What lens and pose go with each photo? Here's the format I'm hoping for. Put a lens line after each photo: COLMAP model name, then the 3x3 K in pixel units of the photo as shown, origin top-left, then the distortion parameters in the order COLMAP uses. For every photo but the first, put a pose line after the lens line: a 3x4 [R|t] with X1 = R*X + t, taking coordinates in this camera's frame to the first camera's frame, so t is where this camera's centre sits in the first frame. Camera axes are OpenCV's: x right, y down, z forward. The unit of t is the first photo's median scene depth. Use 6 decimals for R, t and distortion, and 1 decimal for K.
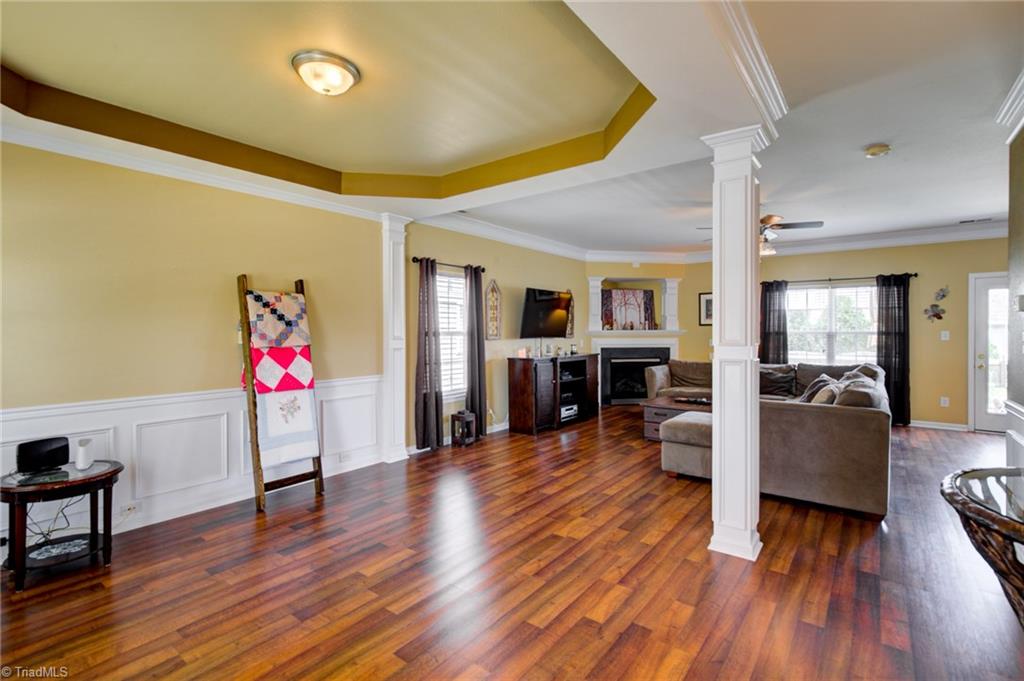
lens RADIAL K [[472.5, 0, 503.3], [0, 472.5, 327.8], [0, 0, 1]] dist [-0.000831, 0.000135]
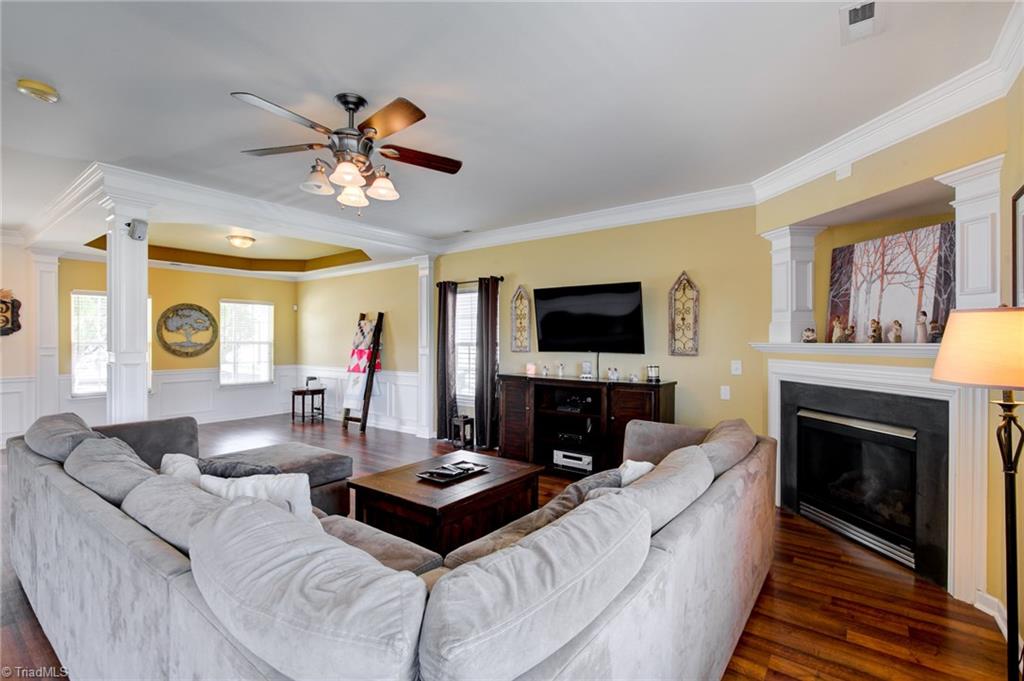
lens RADIAL K [[463.2, 0, 512.0], [0, 463.2, 340.5], [0, 0, 1]] dist [-0.001432, -0.000308]
pose [[0.020231, 0.000572, -0.999795, 0.837085], [0.002759, 0.999996, 0.000628, 0.002631], [0.999792, -0.002771, 0.020229, 0.932670]]
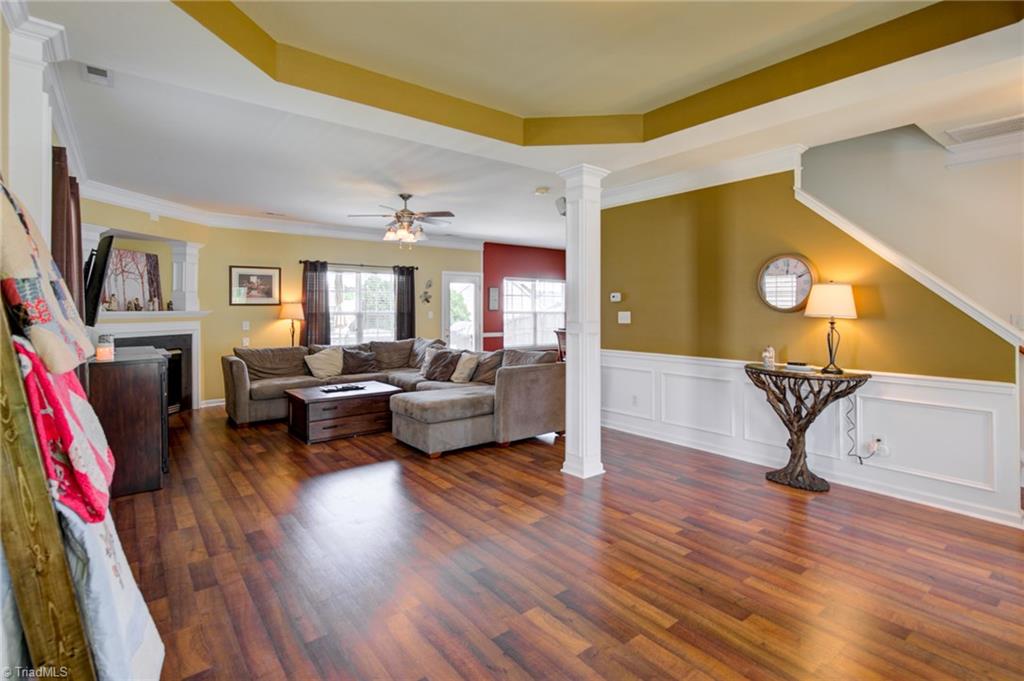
lens RADIAL K [[510.4, 0, 550.3], [0, 510.4, 304.1], [0, 0, 1]] dist [0.024819, -0.030345]
pose [[0.196030, 0.011644, 0.980529, -0.438358], [-0.003899, 0.999931, -0.011095, 0.000902], [-0.980590, -0.001648, 0.196061, 0.365068]]
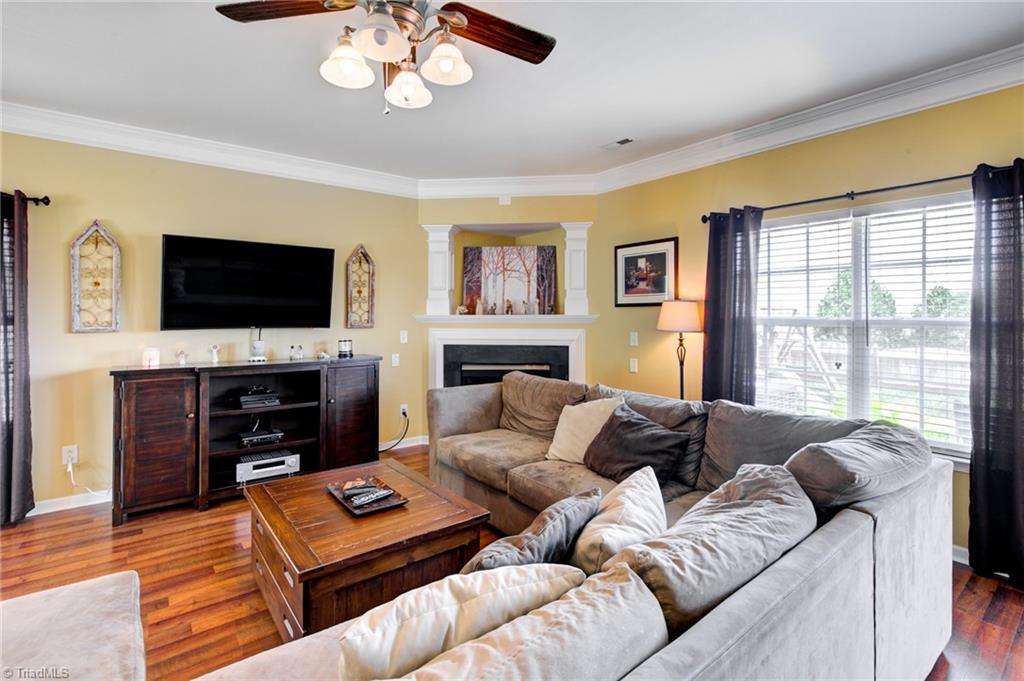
lens RADIAL K [[480.4, 0, 506.4], [0, 480.4, 311.8], [0, 0, 1]] dist [0.001868, 0.000532]
pose [[0.970017, 0.001281, -0.243033, 0.546299], [-0.000740, 0.999997, 0.002315, -0.000015], [0.243036, -0.002065, 0.970015, 0.562749]]
